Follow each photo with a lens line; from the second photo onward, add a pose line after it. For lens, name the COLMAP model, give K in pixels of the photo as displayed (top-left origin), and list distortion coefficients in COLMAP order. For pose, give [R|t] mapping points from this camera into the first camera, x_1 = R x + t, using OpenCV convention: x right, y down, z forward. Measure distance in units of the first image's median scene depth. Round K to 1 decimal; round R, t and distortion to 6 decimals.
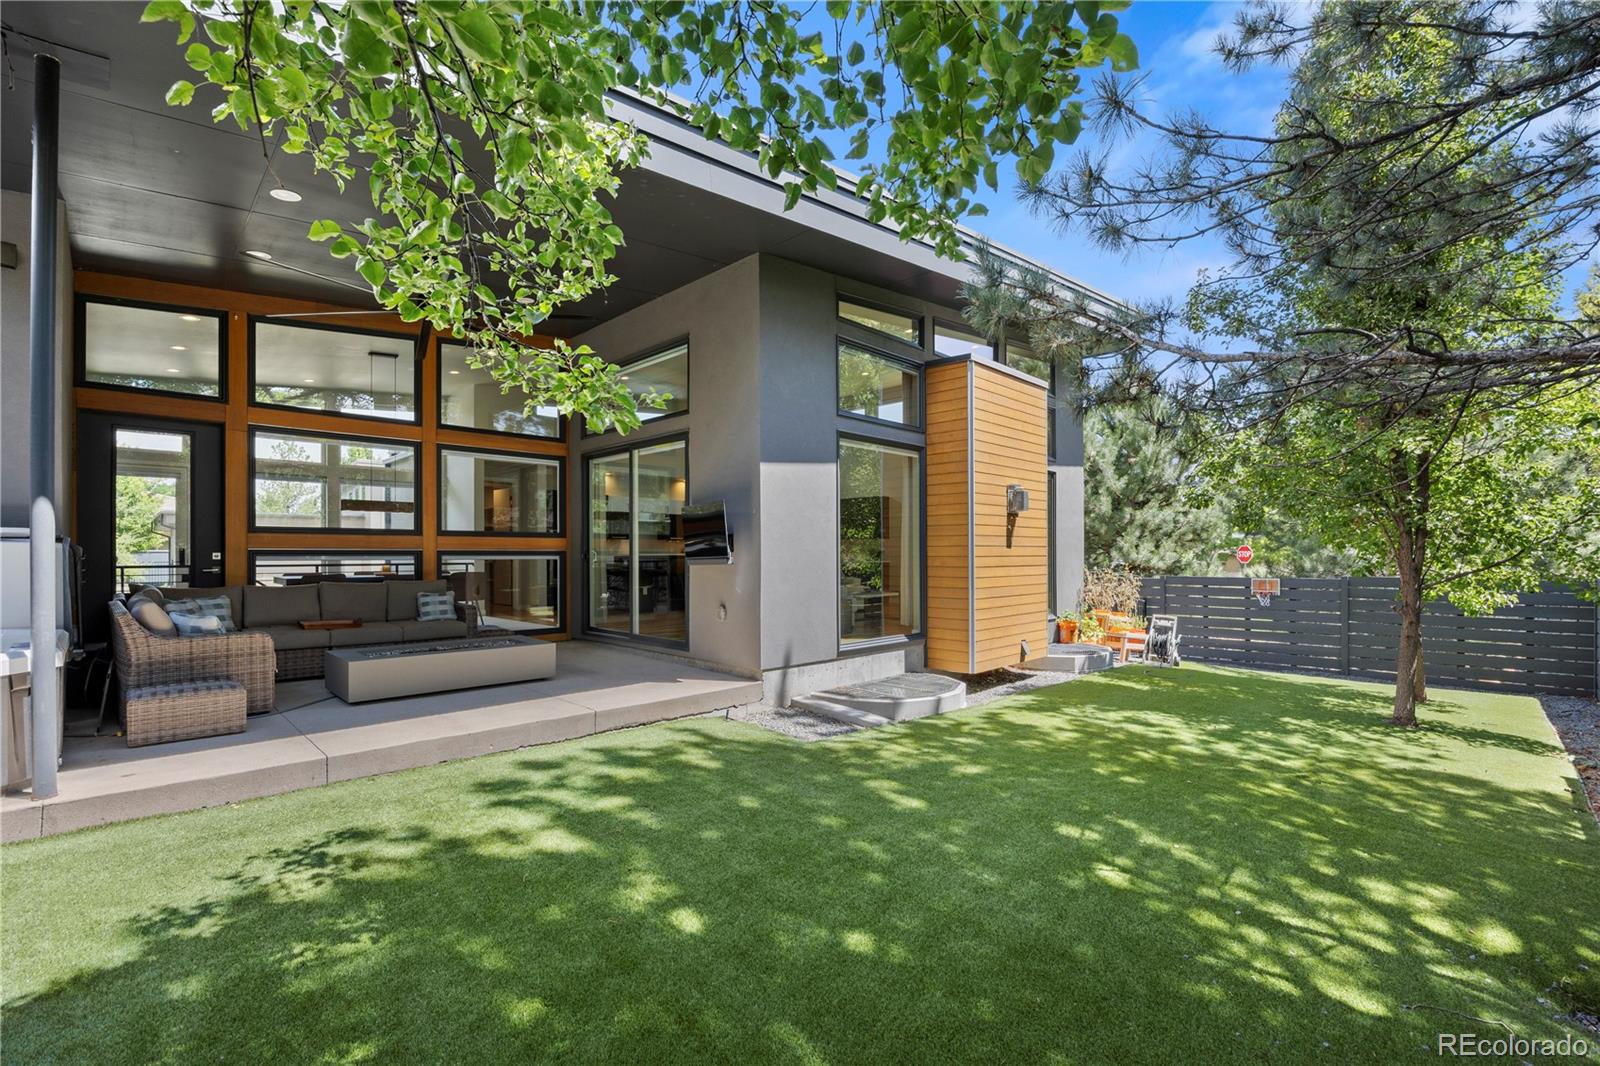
lens RADIAL K [[699.9, 0, 804.3], [0, 699.9, 560.9], [0, 0, 1]] dist [-0.016661, 0.001420]
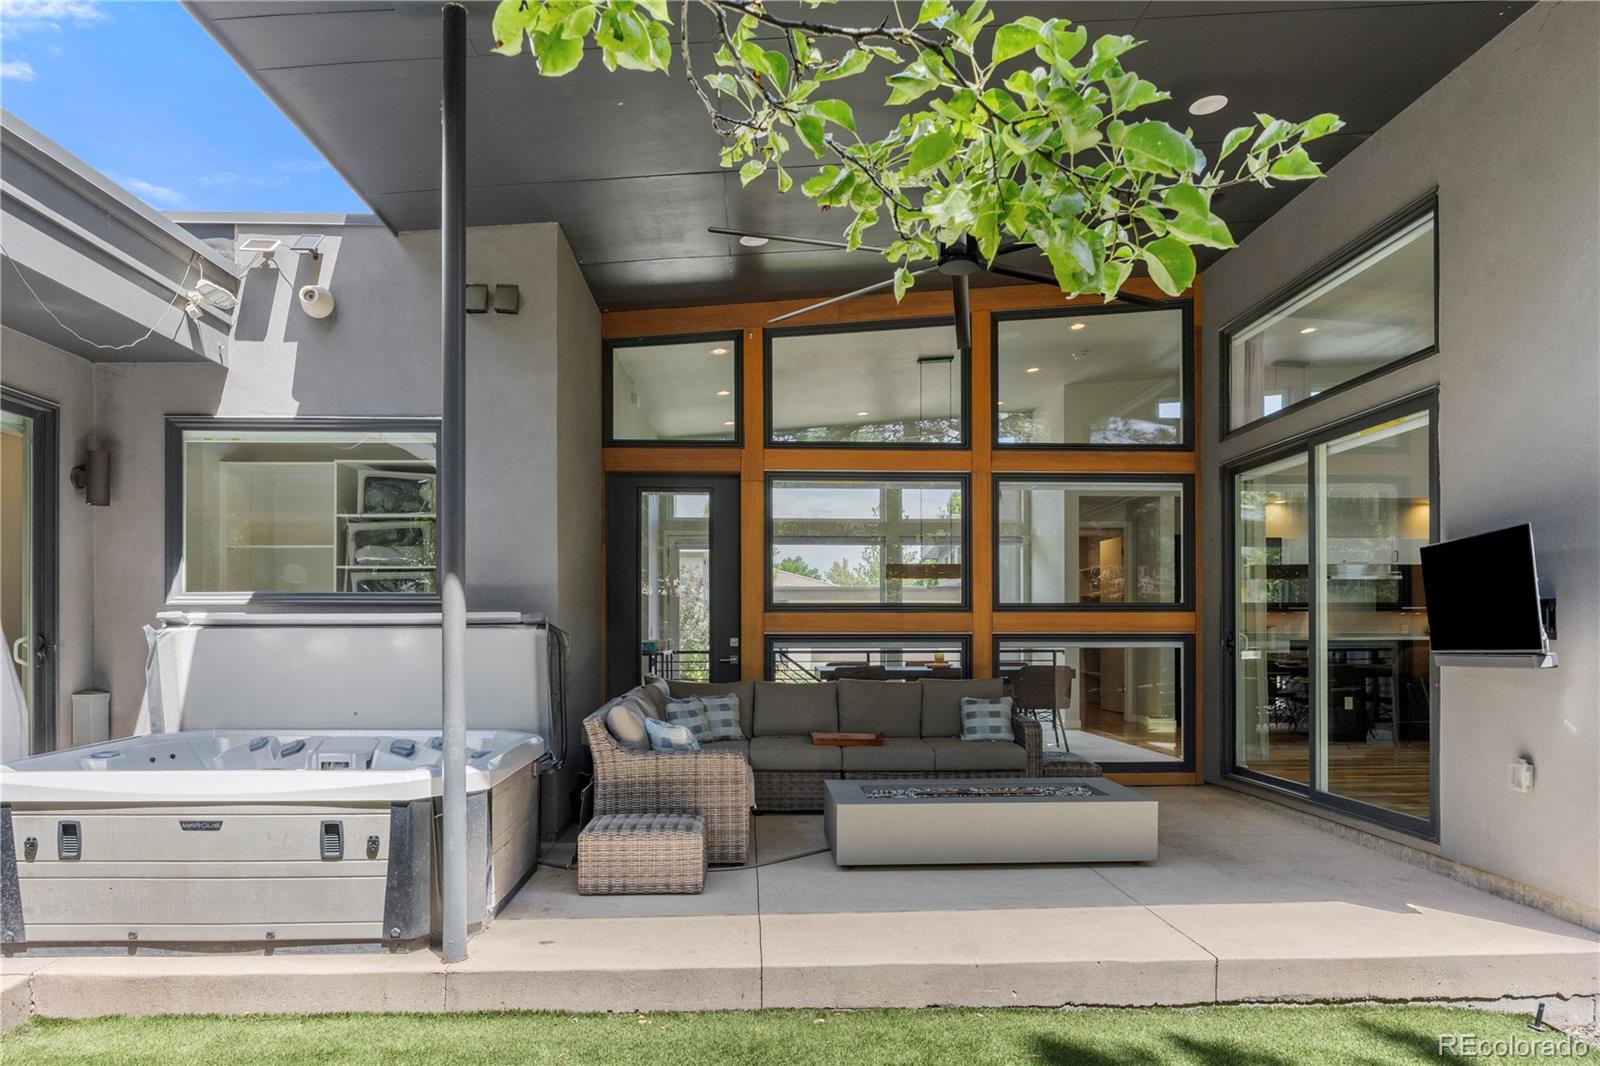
lens RADIAL K [[975.1, 0, 802.8], [0, 975.1, 634.8], [0, 0, 1]] dist [-0.001438, -0.000657]
pose [[0.735787, 0.000459, -0.677213, -0.040906], [-0.005164, 0.999974, -0.004933, -0.012005], [0.677193, 0.007127, 0.735771, 0.265648]]
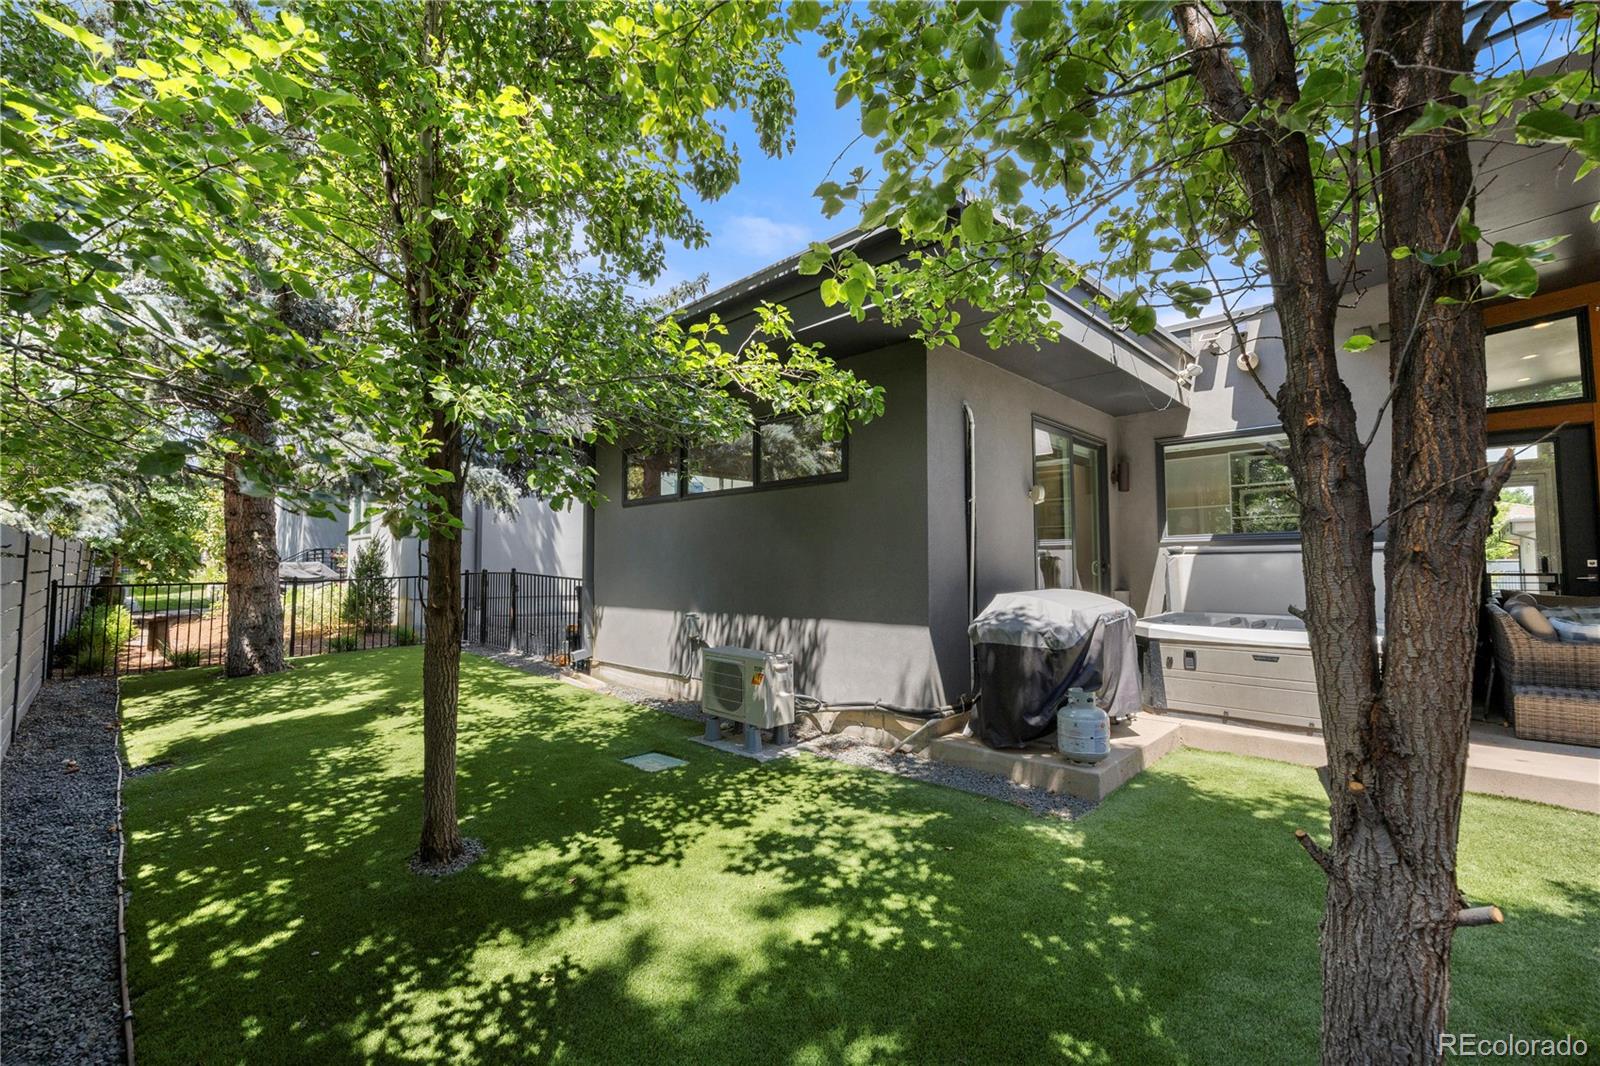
lens RADIAL K [[699.9, 0, 786.8], [0, 699.9, 526.0], [0, 0, 1]] dist [-0.016661, 0.001420]
pose [[0.016764, -0.059527, -0.998086, 0.079634], [-0.005855, 0.998203, -0.059632, 0.005021], [0.999842, 0.006844, 0.016385, -0.131683]]
